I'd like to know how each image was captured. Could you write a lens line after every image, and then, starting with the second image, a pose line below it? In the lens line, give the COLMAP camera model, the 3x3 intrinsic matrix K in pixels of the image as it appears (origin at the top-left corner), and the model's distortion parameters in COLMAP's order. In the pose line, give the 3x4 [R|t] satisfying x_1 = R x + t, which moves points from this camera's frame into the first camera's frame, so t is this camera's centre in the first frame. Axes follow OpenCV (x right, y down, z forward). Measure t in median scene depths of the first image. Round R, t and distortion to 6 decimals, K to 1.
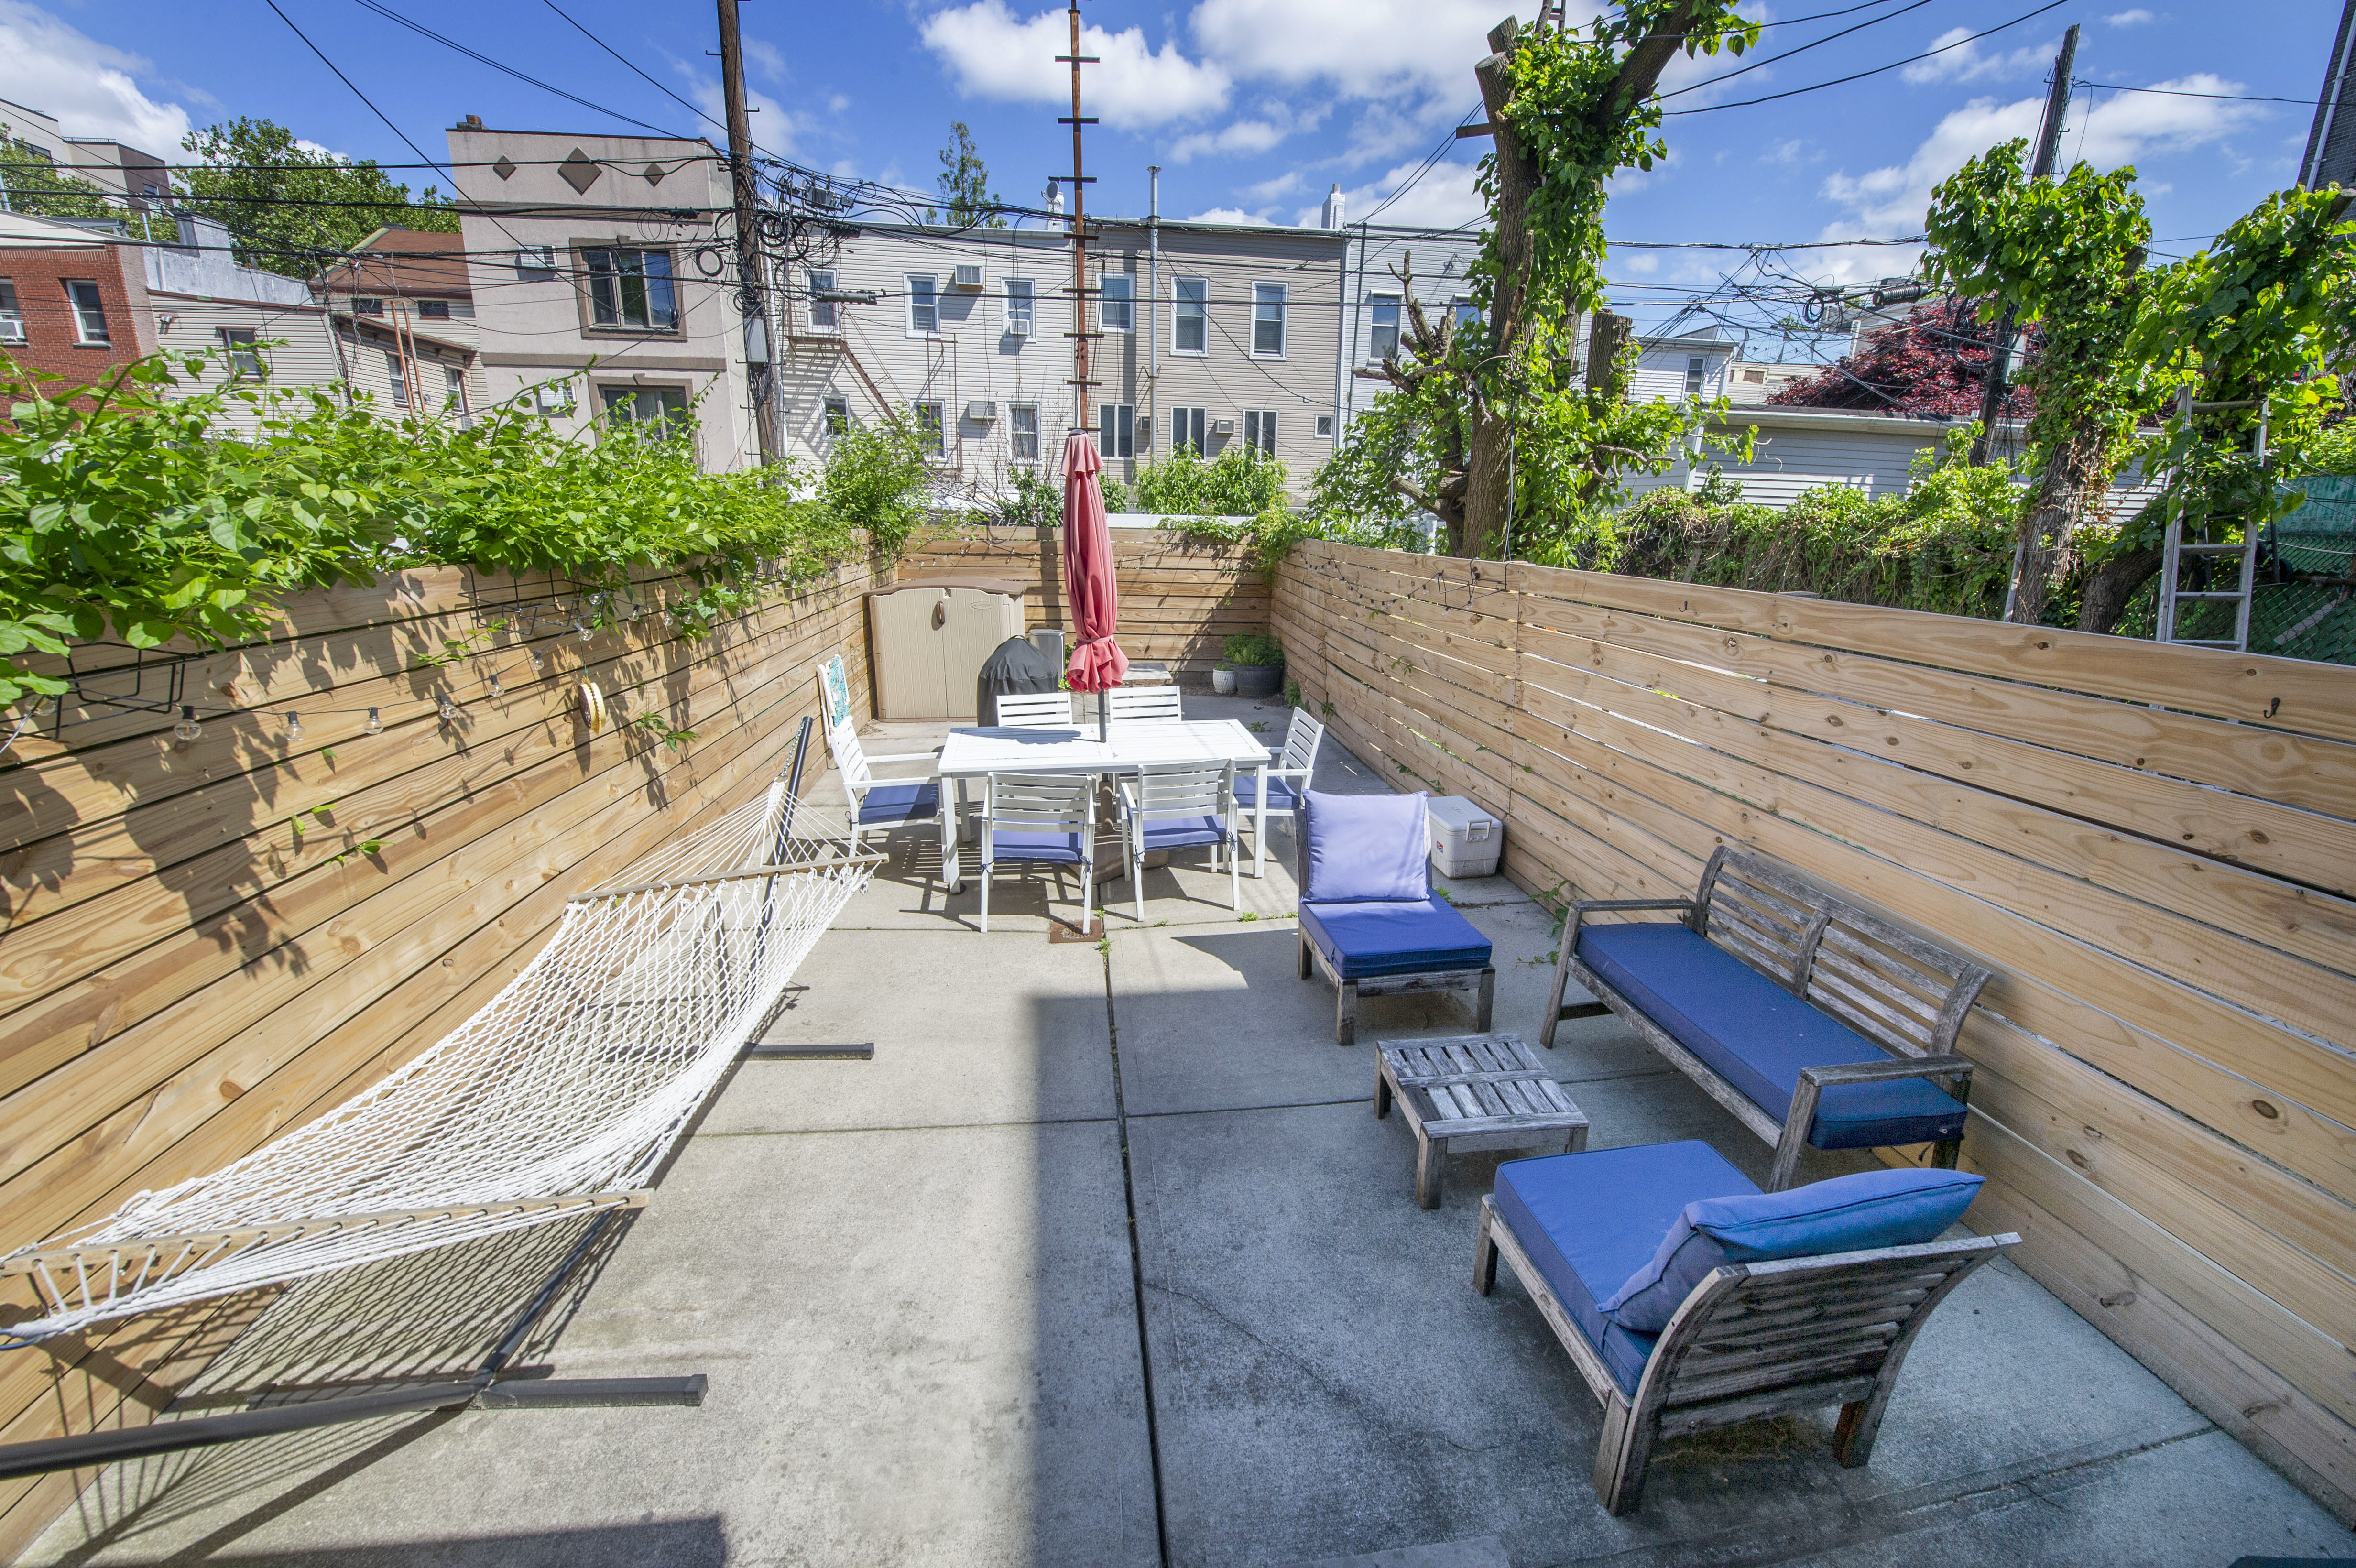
lens RADIAL K [[940.7, 0, 1186.9], [0, 940.7, 787.0], [0, 0, 1]] dist [-0.014563, -0.003573]
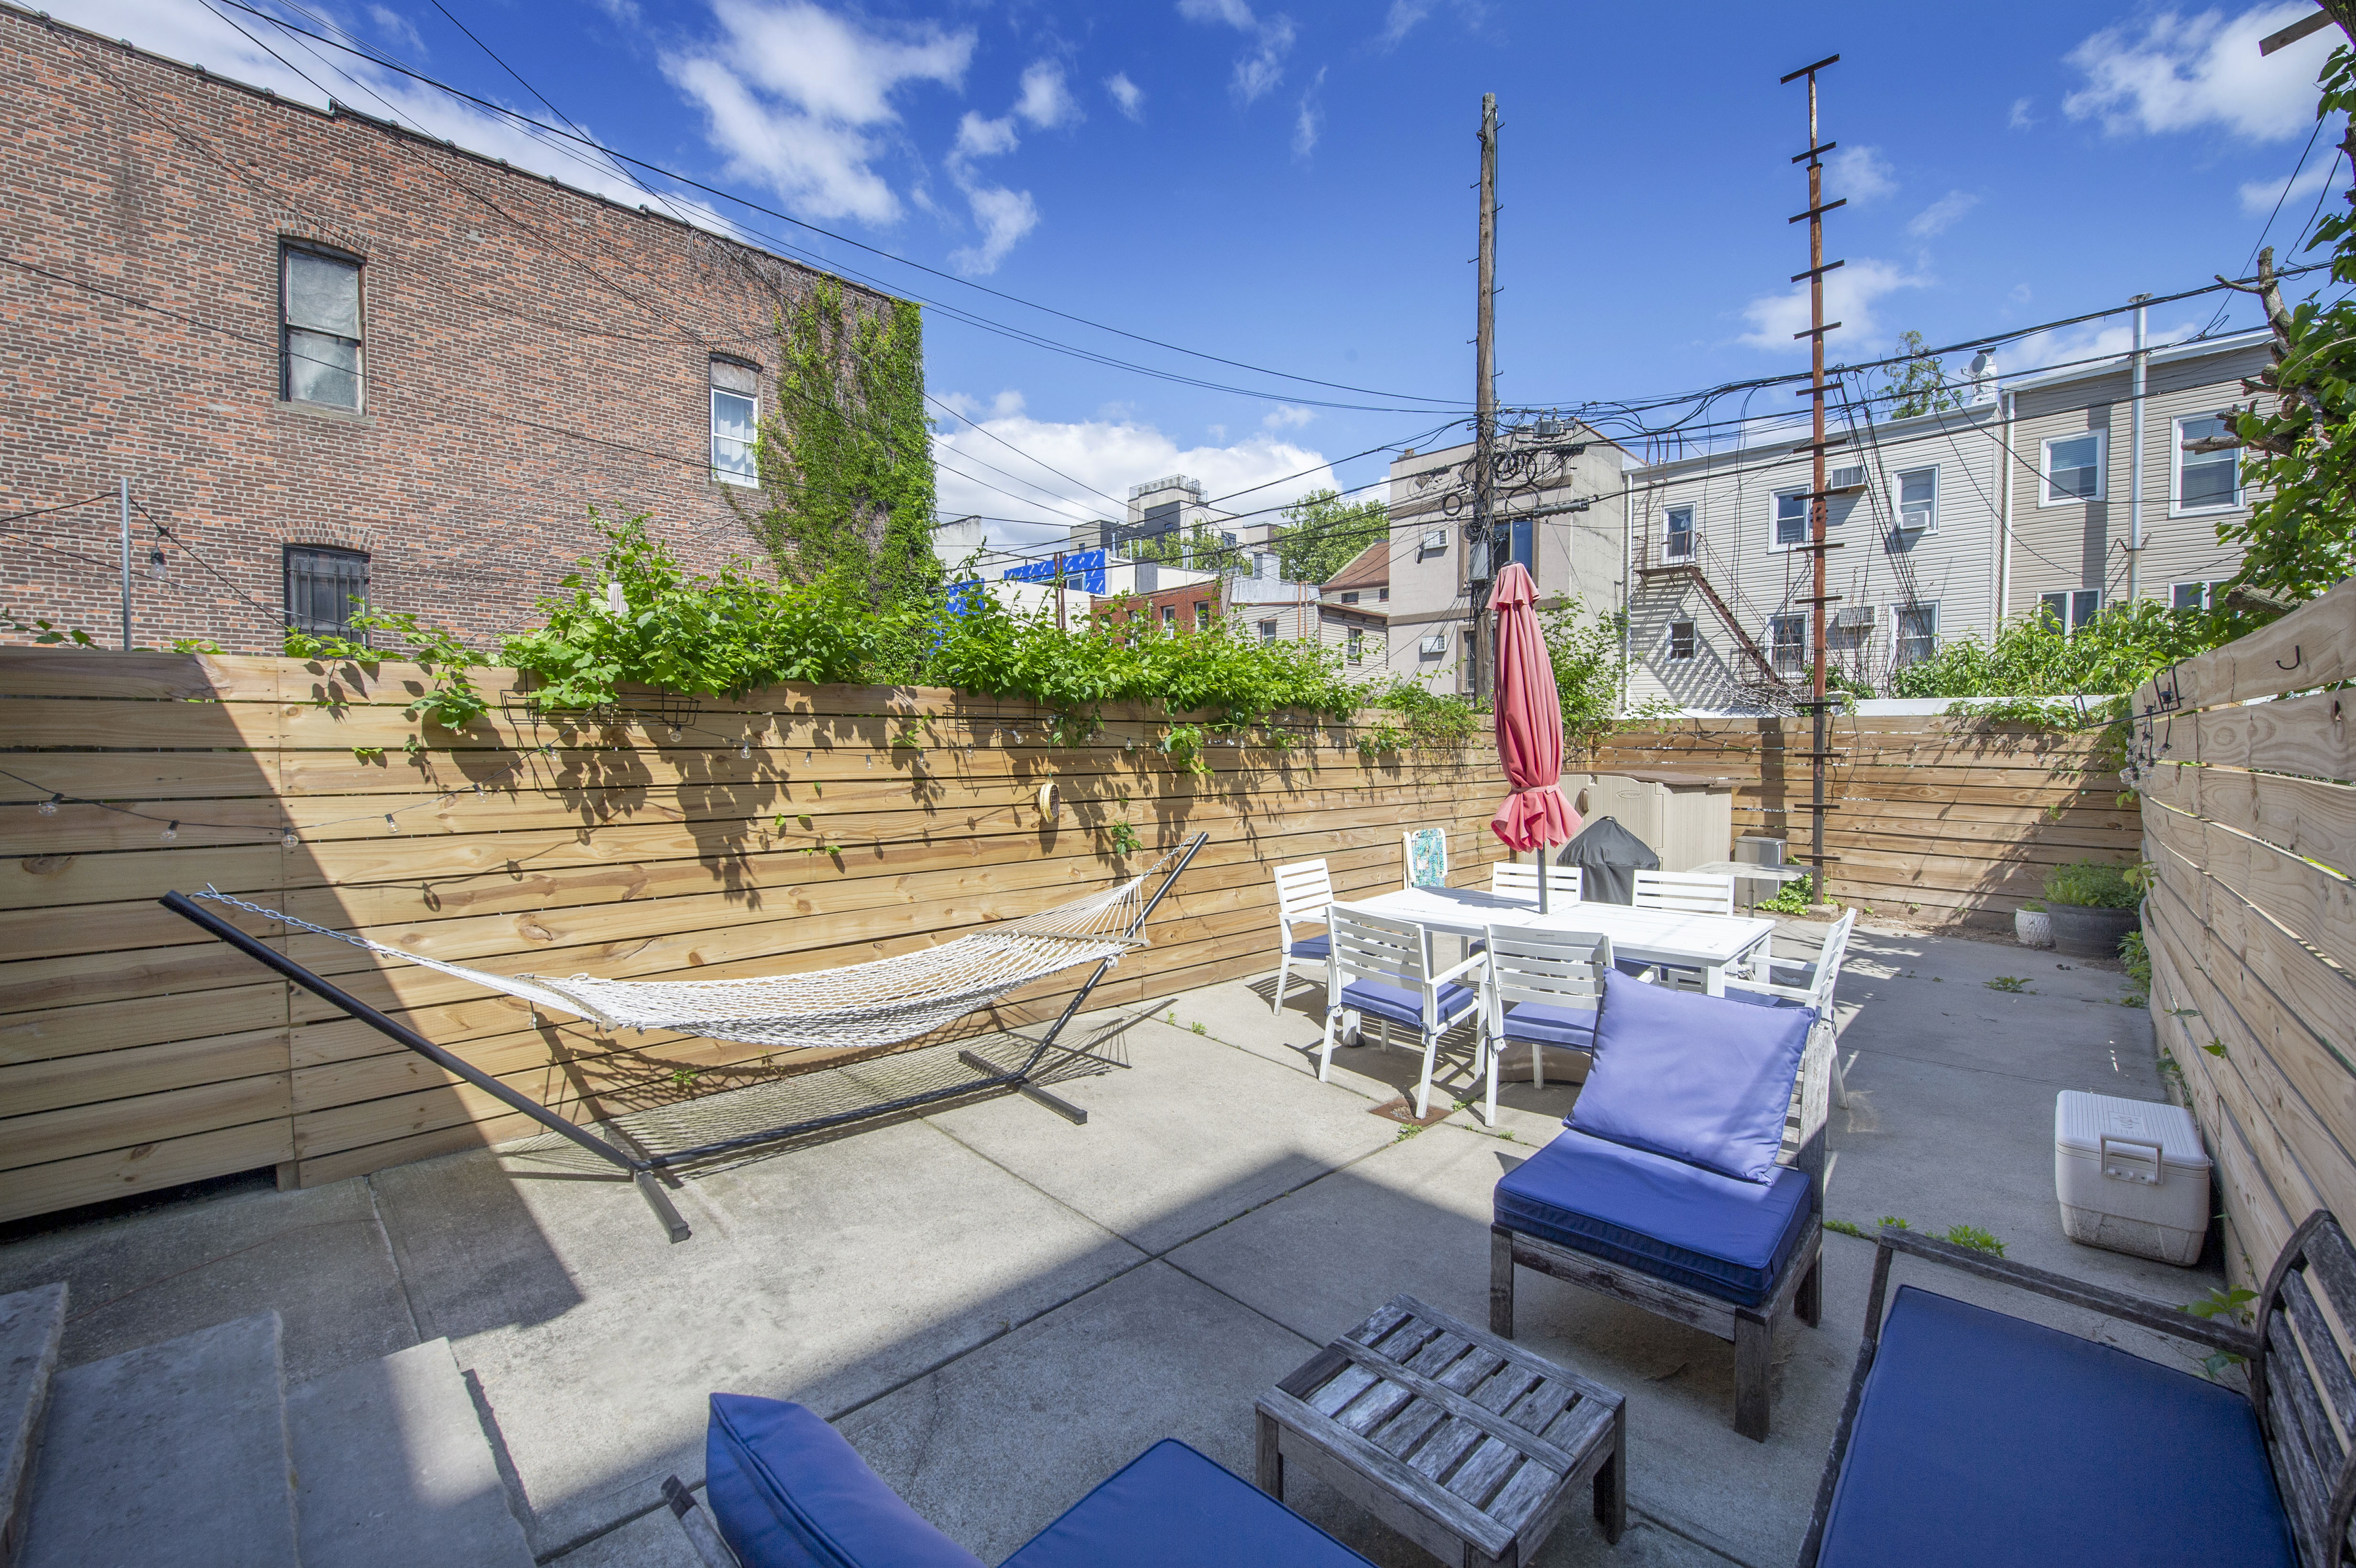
lens RADIAL K [[940.7, 0, 1186.4], [0, 940.7, 786.3], [0, 0, 1]] dist [-0.014563, -0.003573]
pose [[0.617686, 0.018895, -0.786198, 0.364671], [-0.213301, 0.966262, -0.144360, 0.030404], [0.756946, 0.256866, 0.600877, 0.229913]]
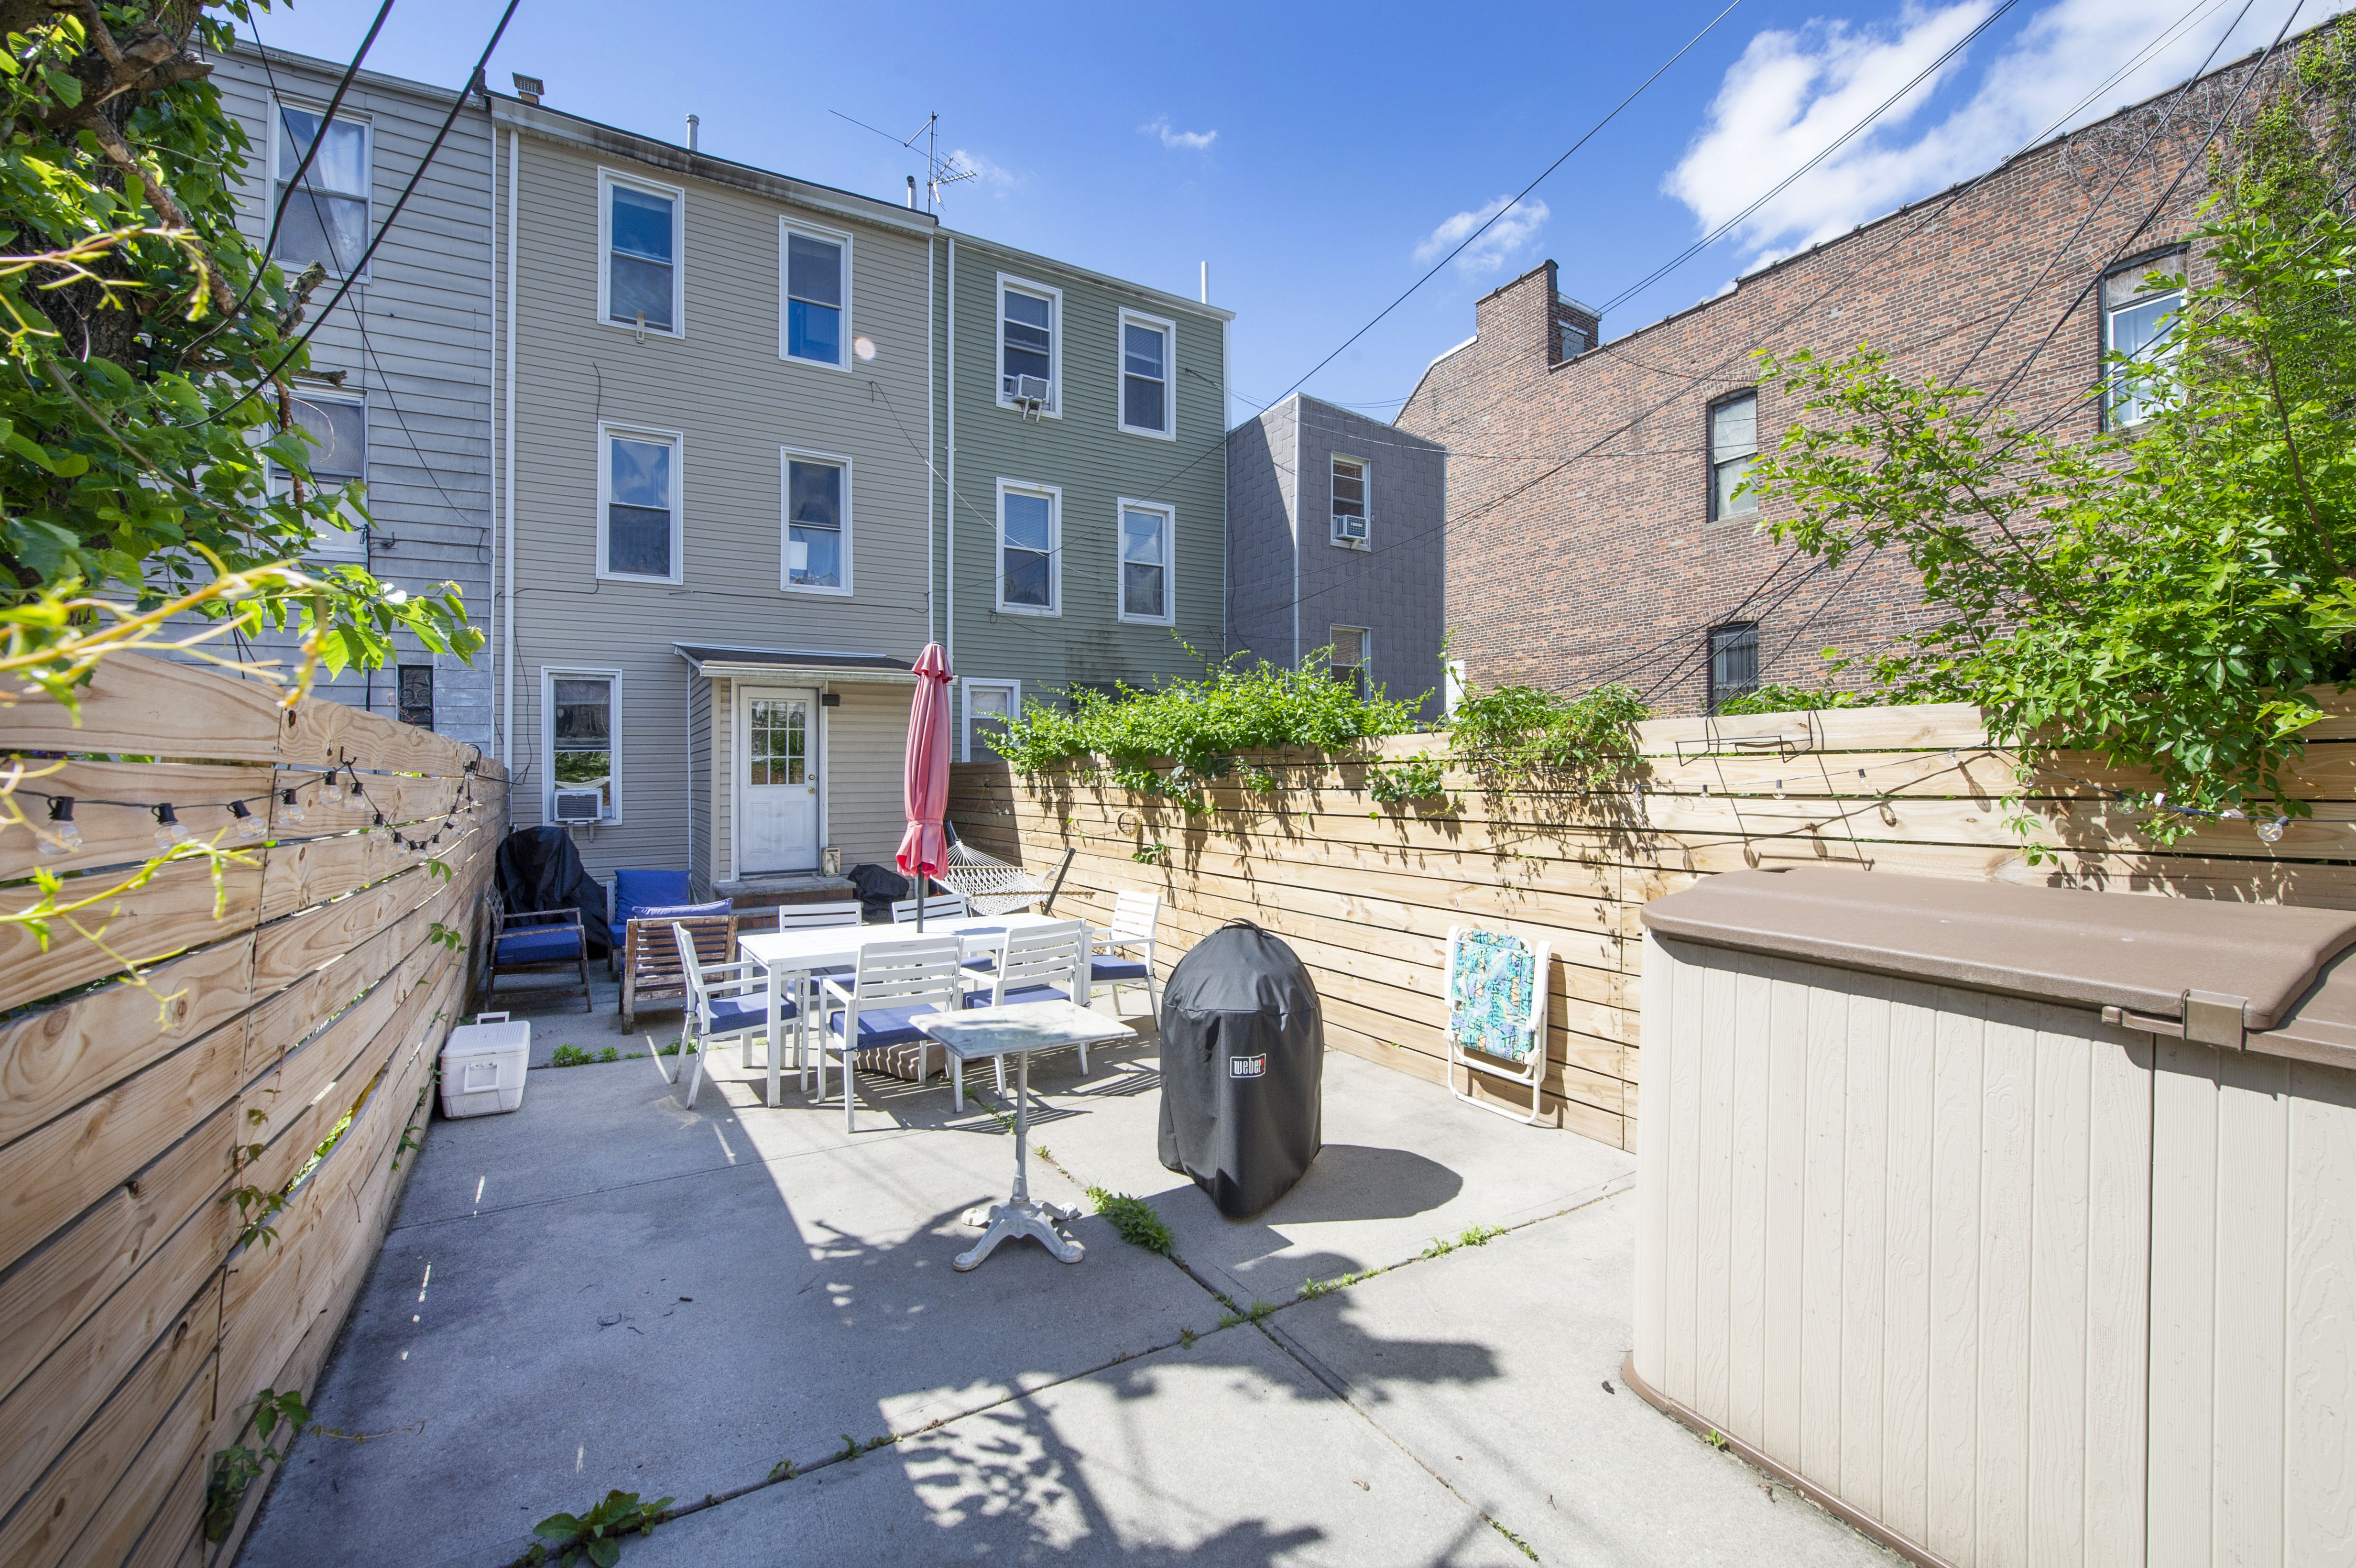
lens RADIAL K [[940.7, 0, 1171.4], [0, 940.7, 771.4], [0, 0, 1]] dist [-0.014563, -0.003573]
pose [[-0.917282, -0.012508, -0.398043, 0.061535], [-0.119036, 0.962423, 0.244073, -0.479440], [0.380033, 0.271265, -0.884302, 1.917411]]
